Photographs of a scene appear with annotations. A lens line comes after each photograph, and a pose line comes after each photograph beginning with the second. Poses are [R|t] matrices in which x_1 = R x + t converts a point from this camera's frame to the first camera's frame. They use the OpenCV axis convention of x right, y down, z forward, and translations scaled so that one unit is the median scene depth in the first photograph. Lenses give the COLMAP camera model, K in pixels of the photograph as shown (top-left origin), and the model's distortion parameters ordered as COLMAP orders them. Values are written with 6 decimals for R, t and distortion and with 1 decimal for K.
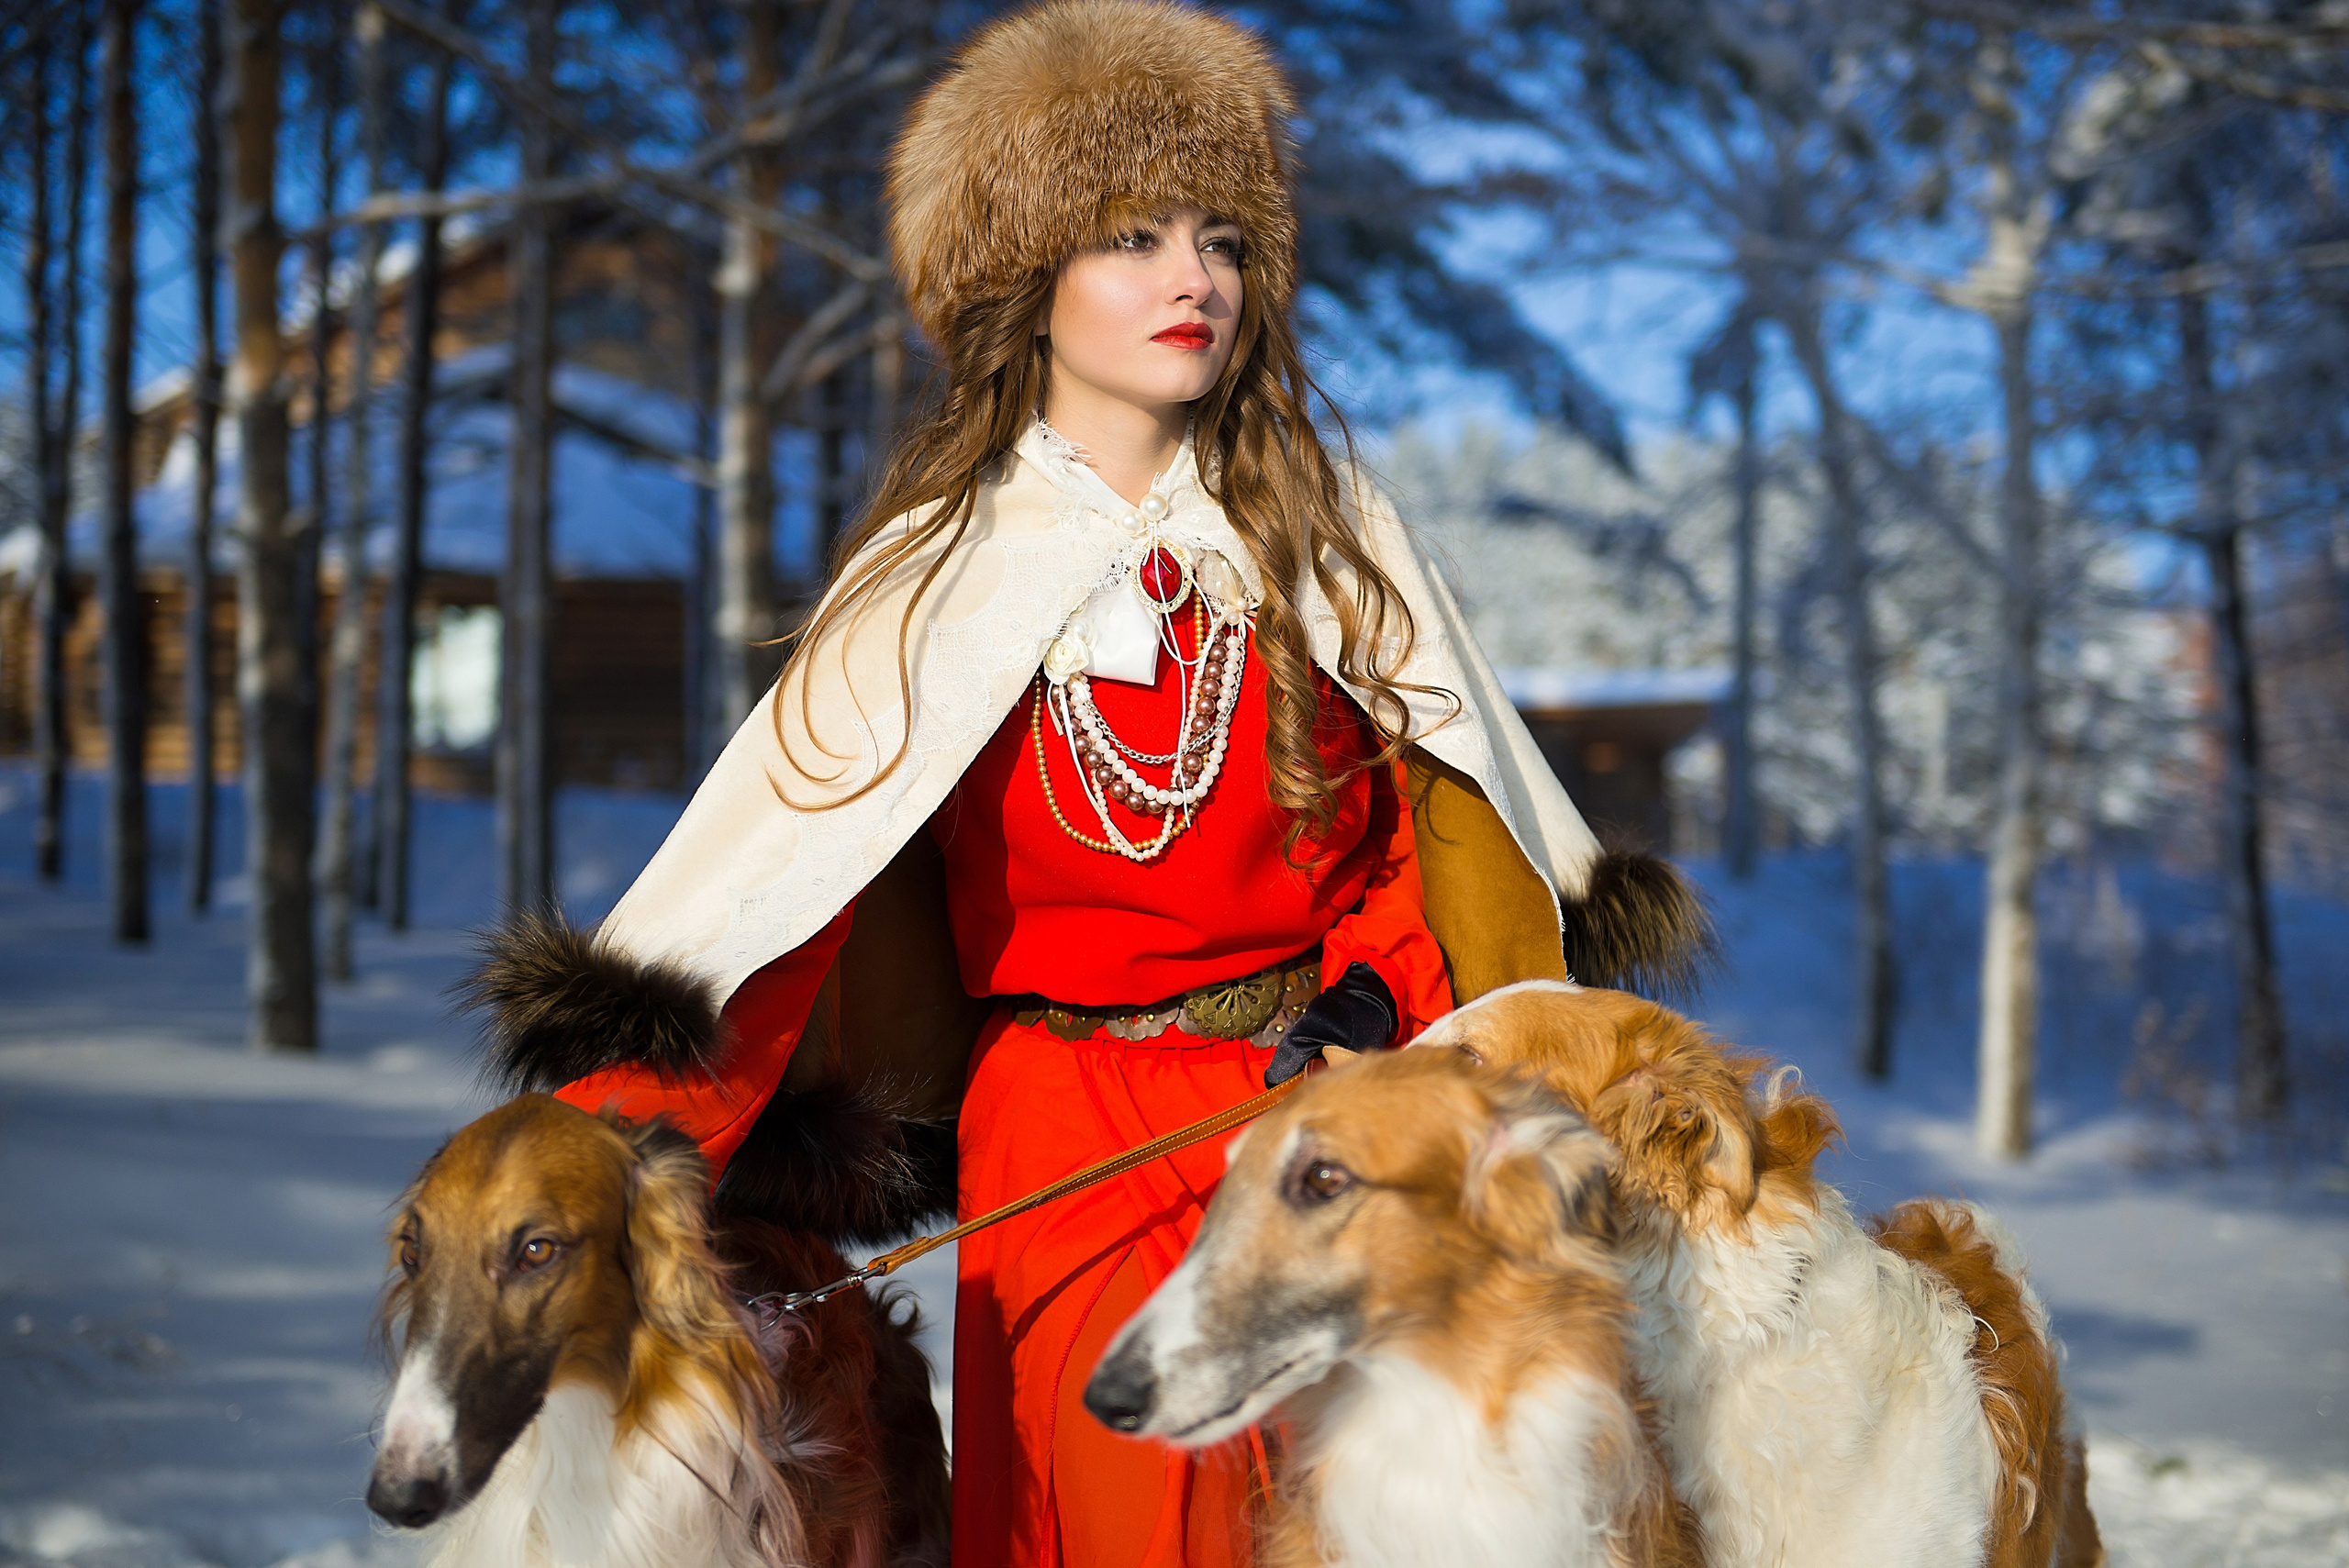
lens RADIAL K [[3818.7, 0, 1174.5], [0, 3818.7, 784.0], [0, 0, 1]] dist [0.041592, 0.108886]
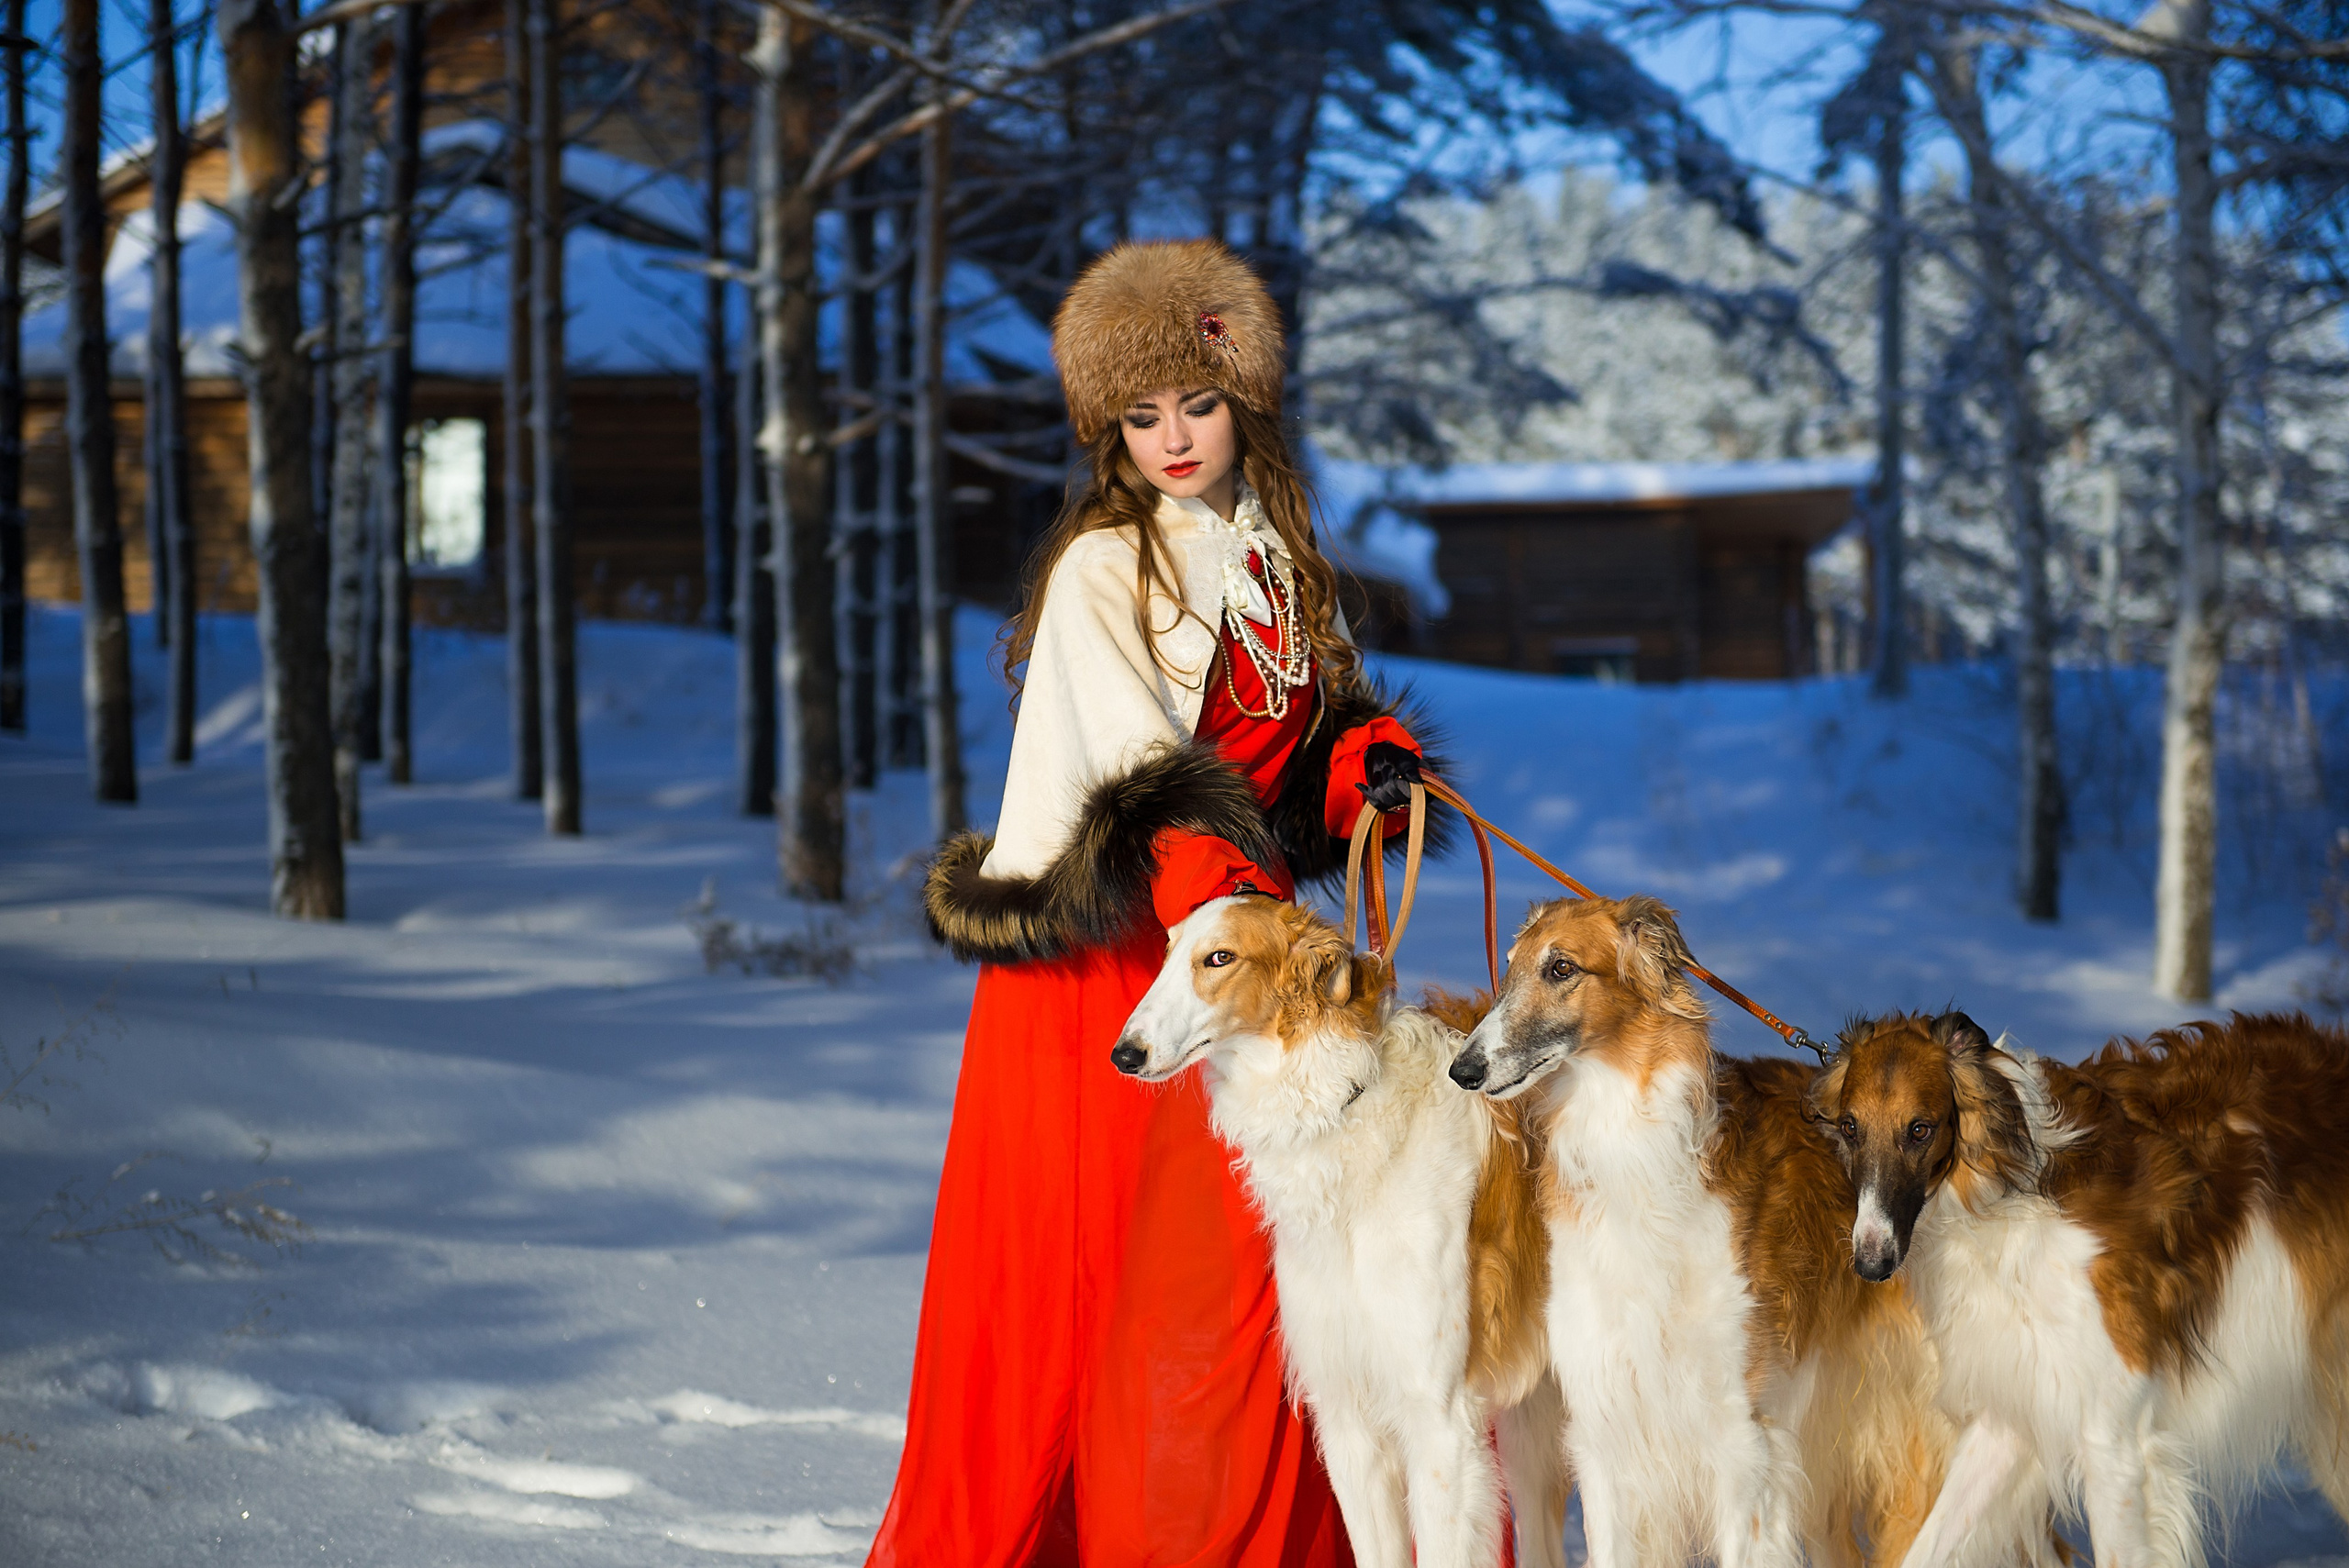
lens RADIAL K [[4718.5, 0, 1174.5], [0, 4718.5, 784.0], [0, 0, 1]] dist [0.157242, -0.328450]
pose [[0.999856, -0.015287, -0.007382, -0.011014], [0.015612, 0.998810, 0.046208, -0.008472], [0.006667, -0.046316, 0.998905, -0.112436]]
